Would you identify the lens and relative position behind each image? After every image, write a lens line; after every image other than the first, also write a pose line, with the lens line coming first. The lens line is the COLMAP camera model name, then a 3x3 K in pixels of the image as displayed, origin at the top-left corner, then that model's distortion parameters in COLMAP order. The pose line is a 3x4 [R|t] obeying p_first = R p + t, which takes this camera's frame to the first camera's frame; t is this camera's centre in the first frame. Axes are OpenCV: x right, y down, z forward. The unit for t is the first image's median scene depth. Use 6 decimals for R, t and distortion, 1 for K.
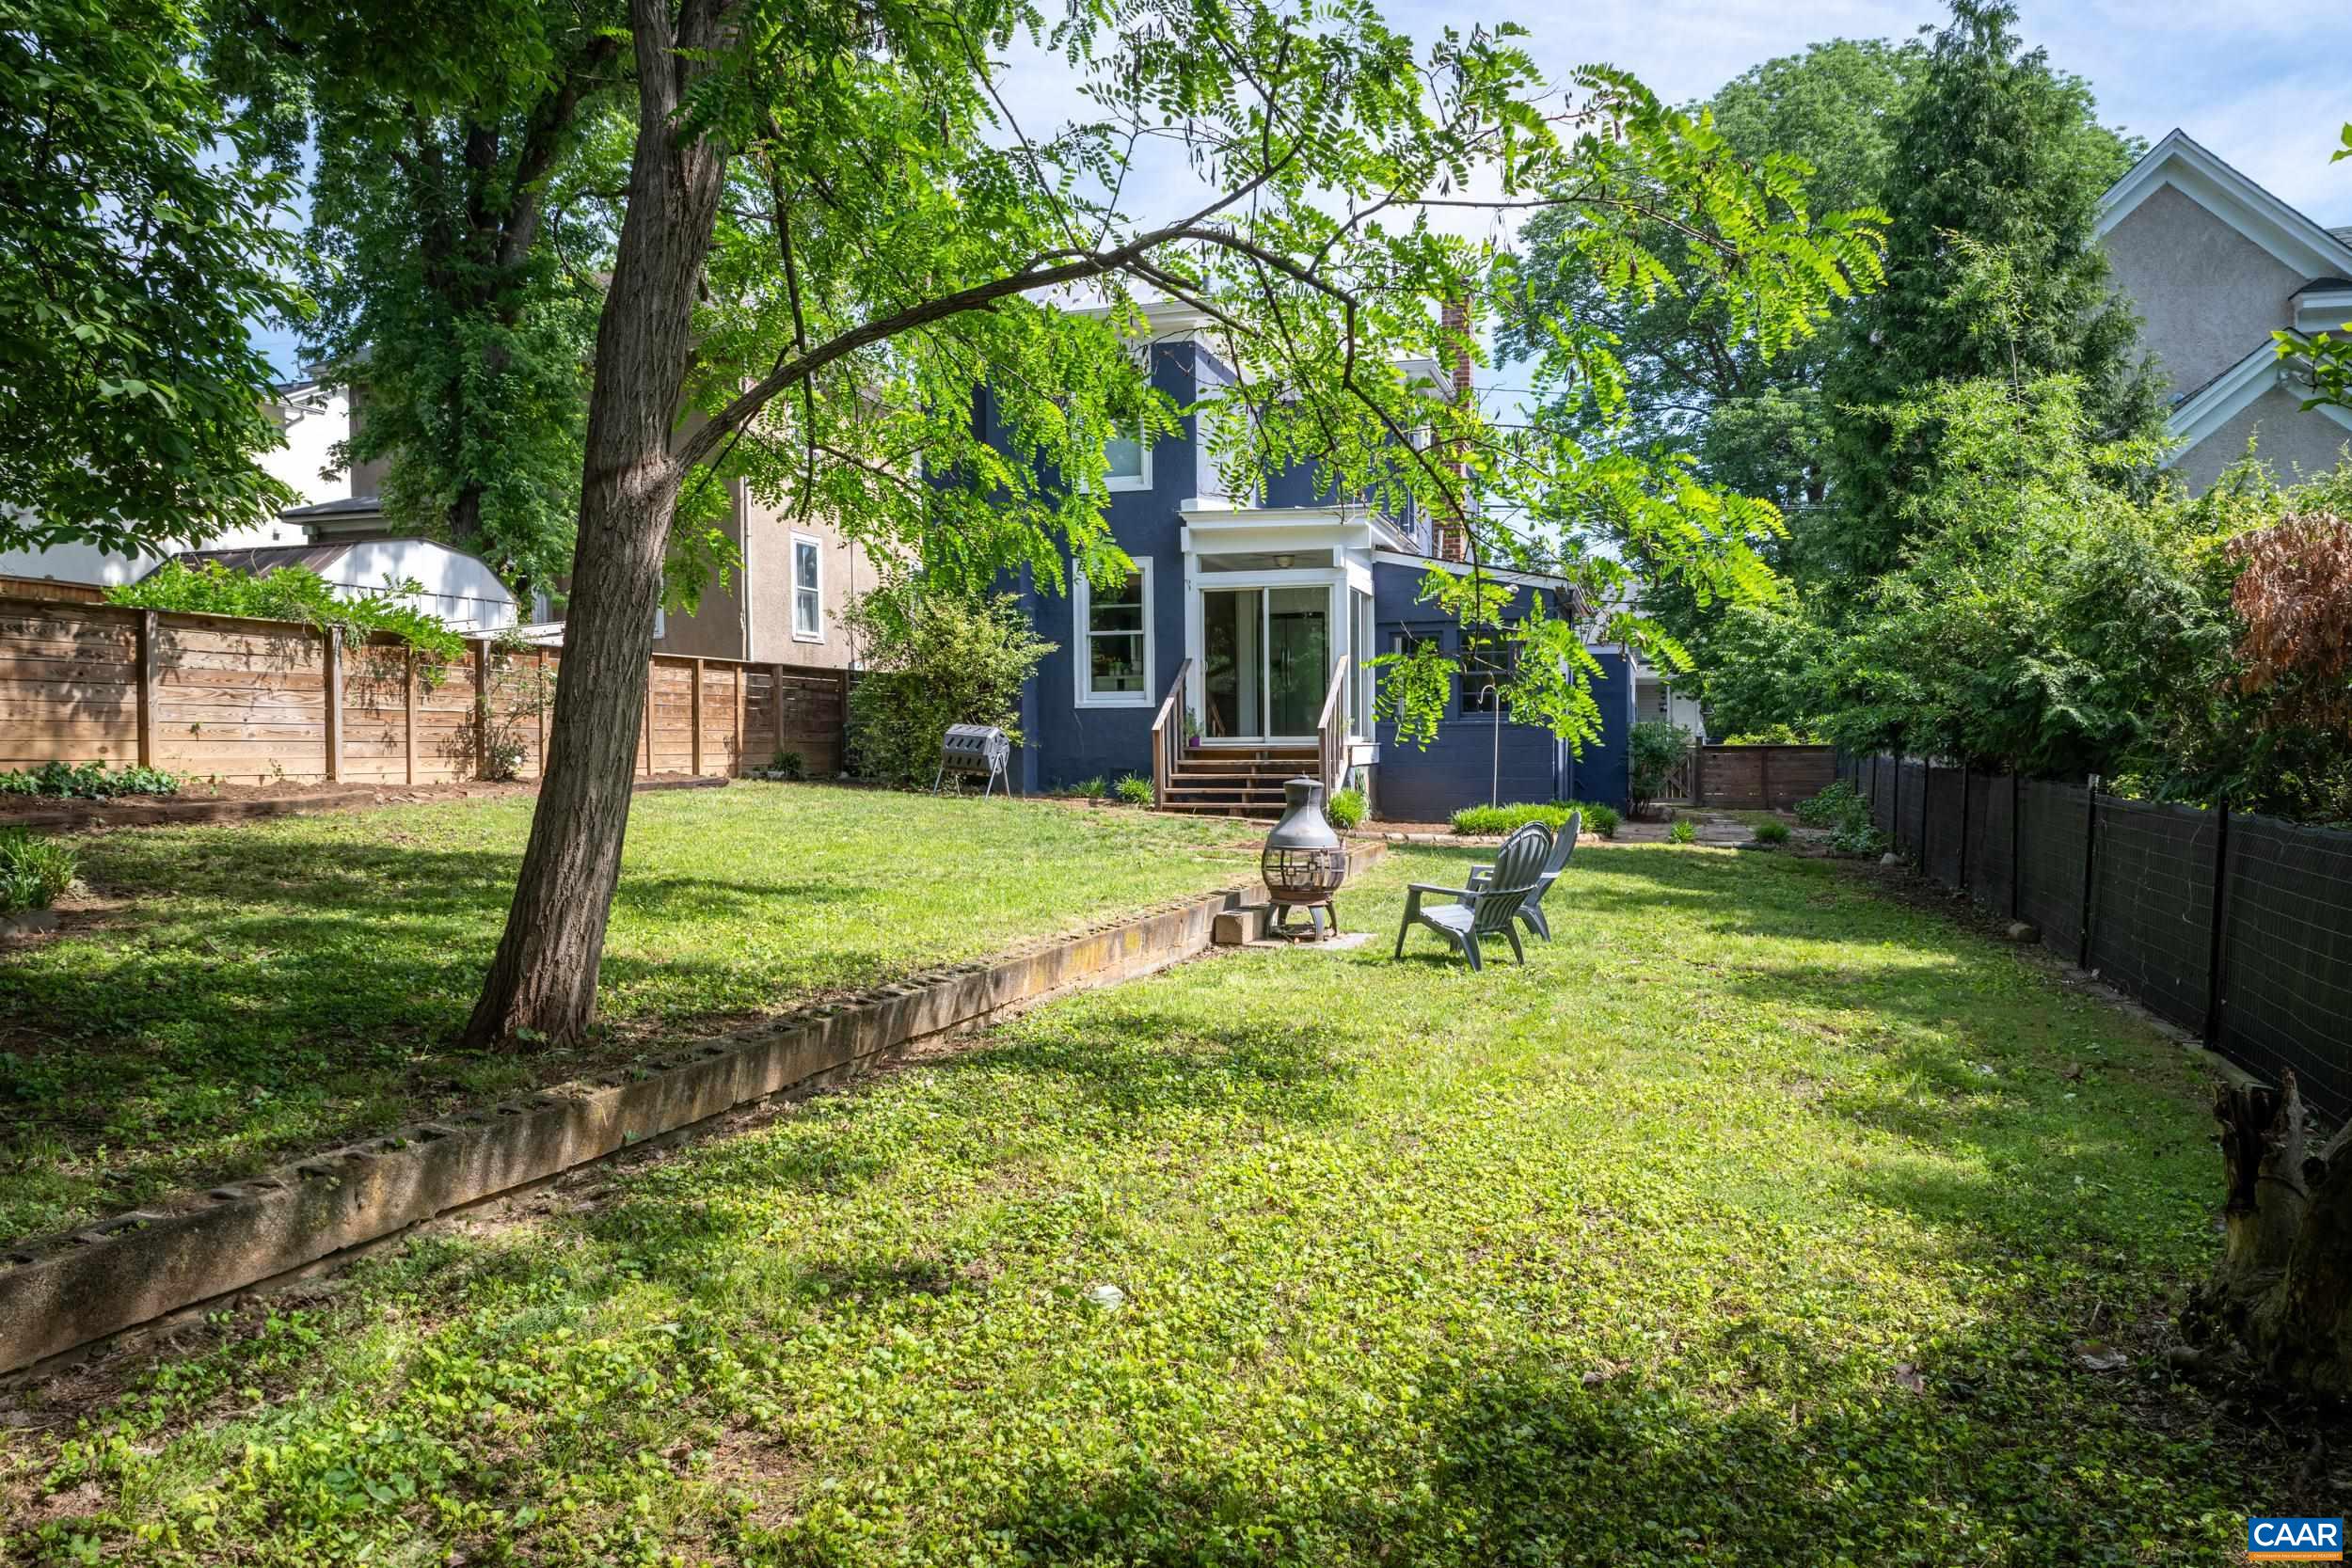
lens RADIAL K [[1625.9, 0, 1115.4], [0, 1625.9, 781.6], [0, 0, 1]] dist [-0.004152, -0.001394]
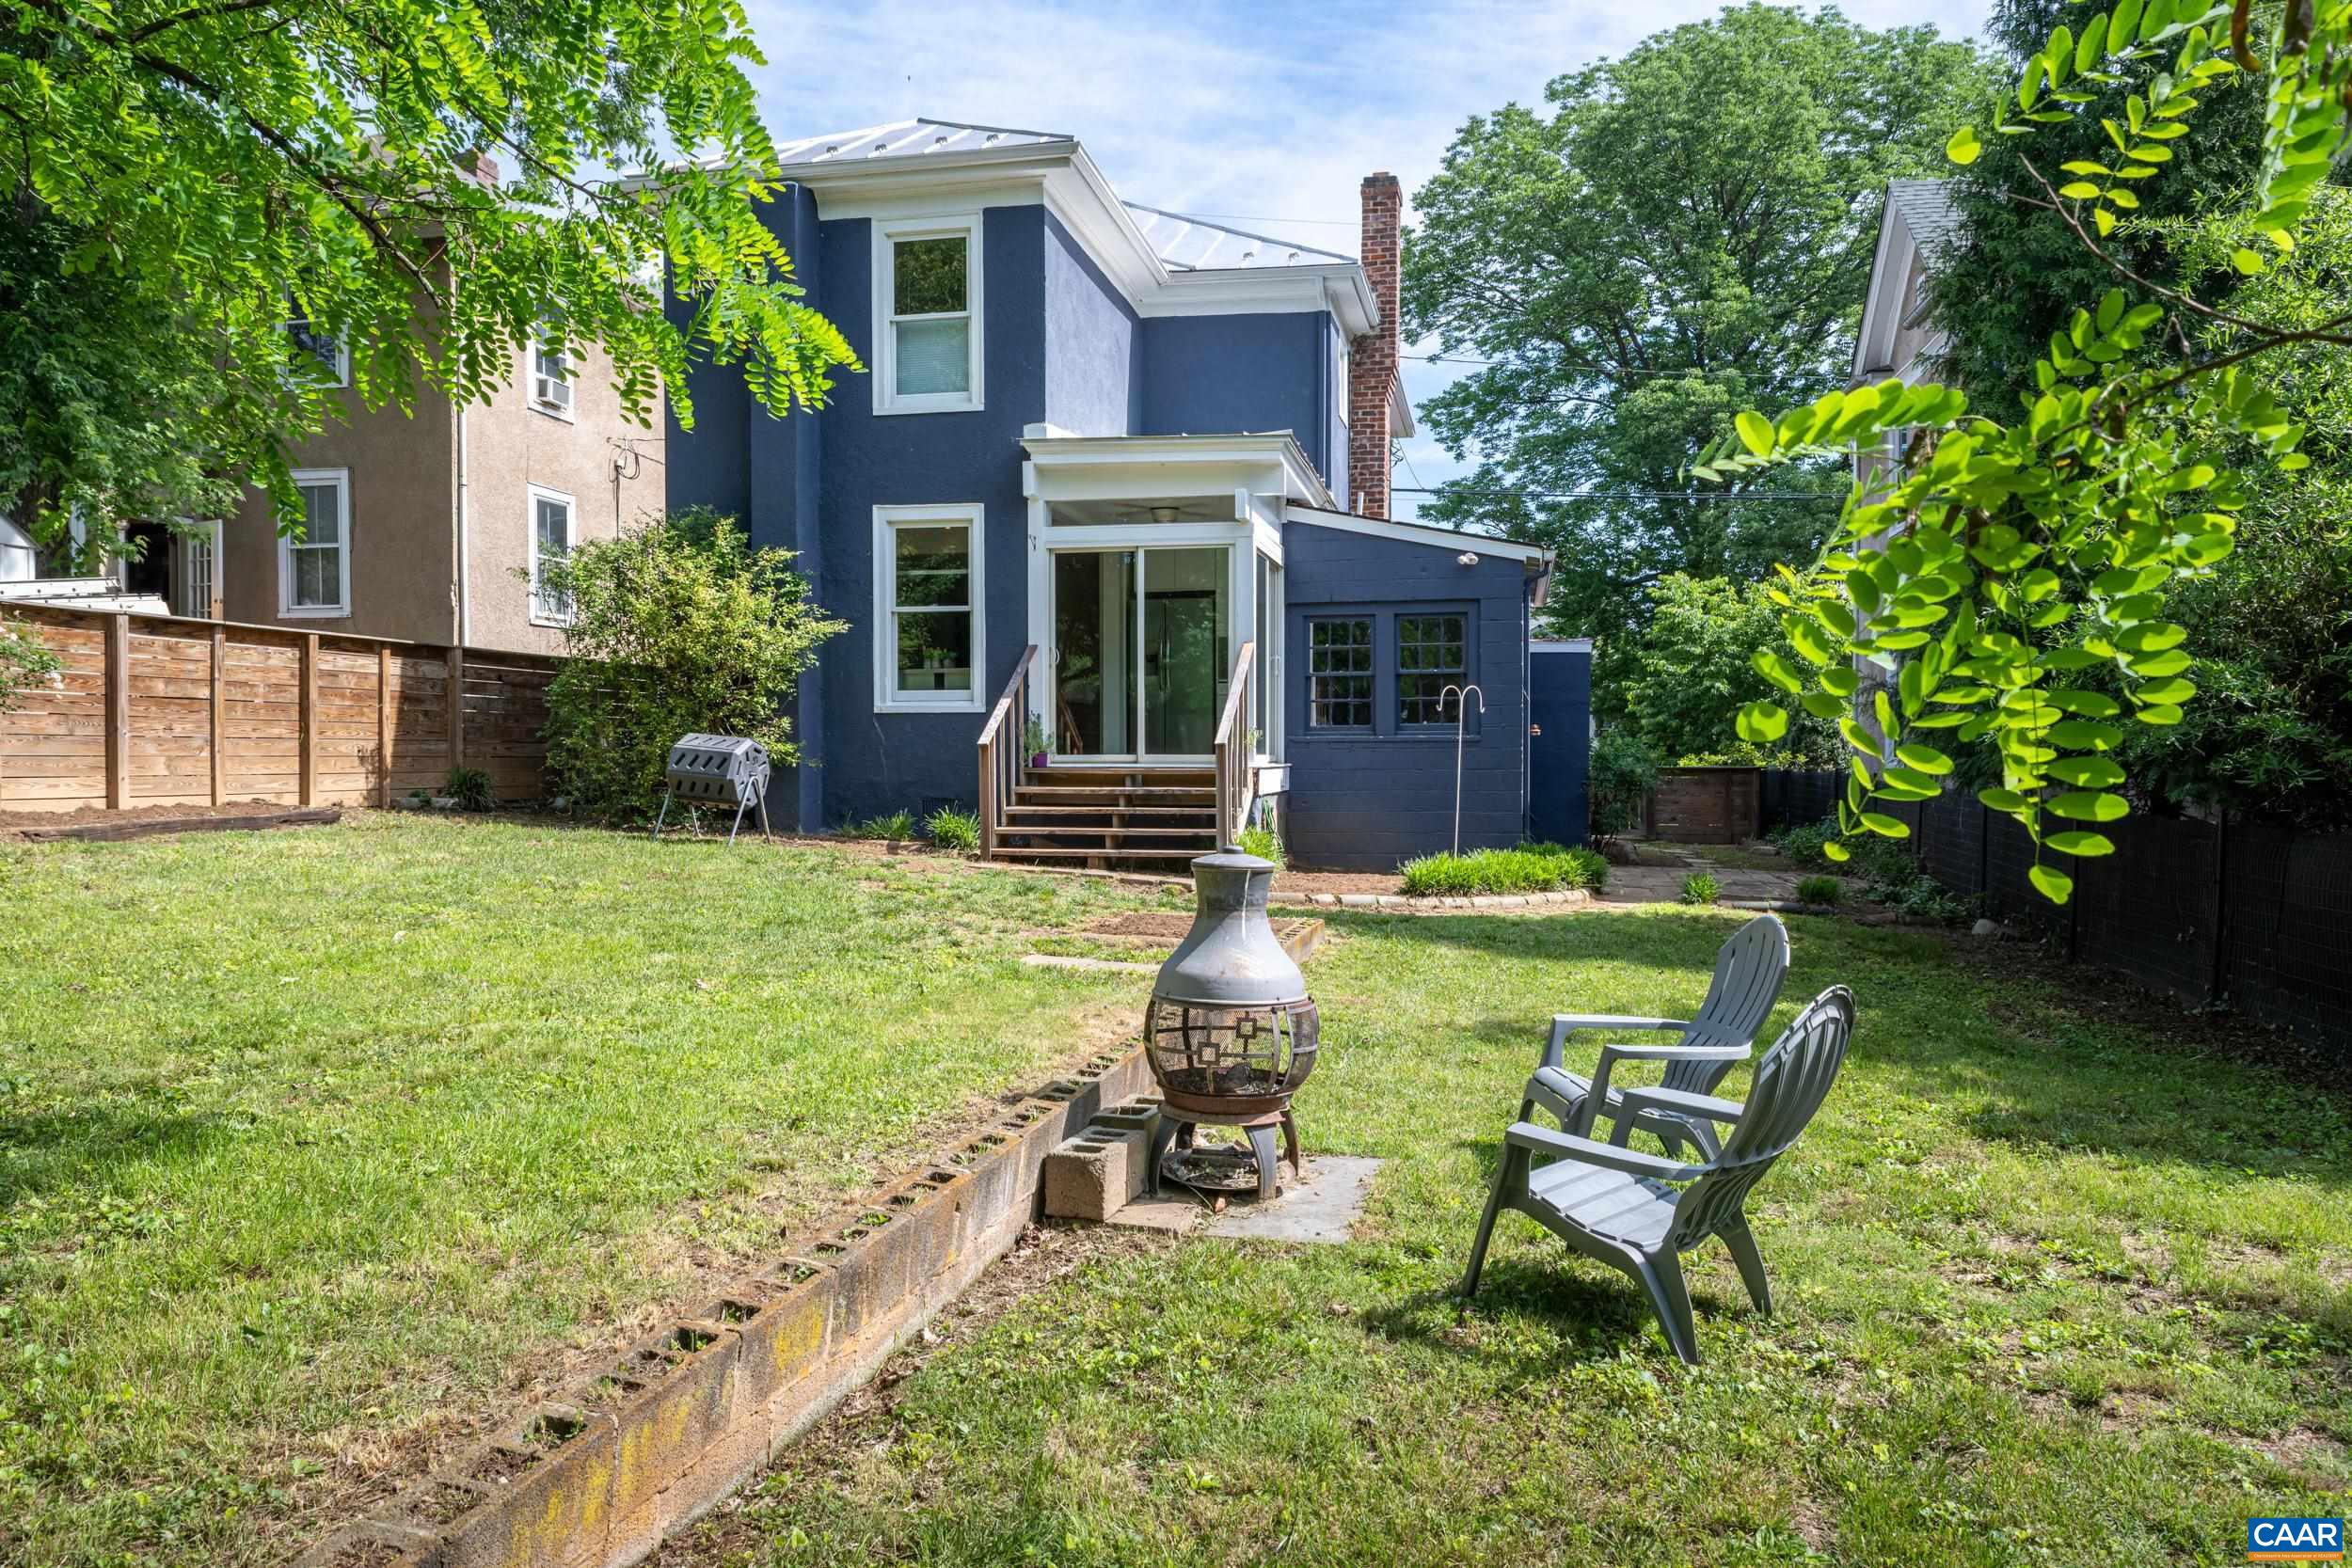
lens RADIAL K [[1625.9, 0, 1115.4], [0, 1625.9, 781.6], [0, 0, 1]] dist [-0.004152, -0.001394]
pose [[0.996532, 0.005969, 0.083002, 0.022467], [-0.005332, 0.999955, -0.007888, -0.010000], [-0.083045, 0.007418, 0.996518, 0.285145]]
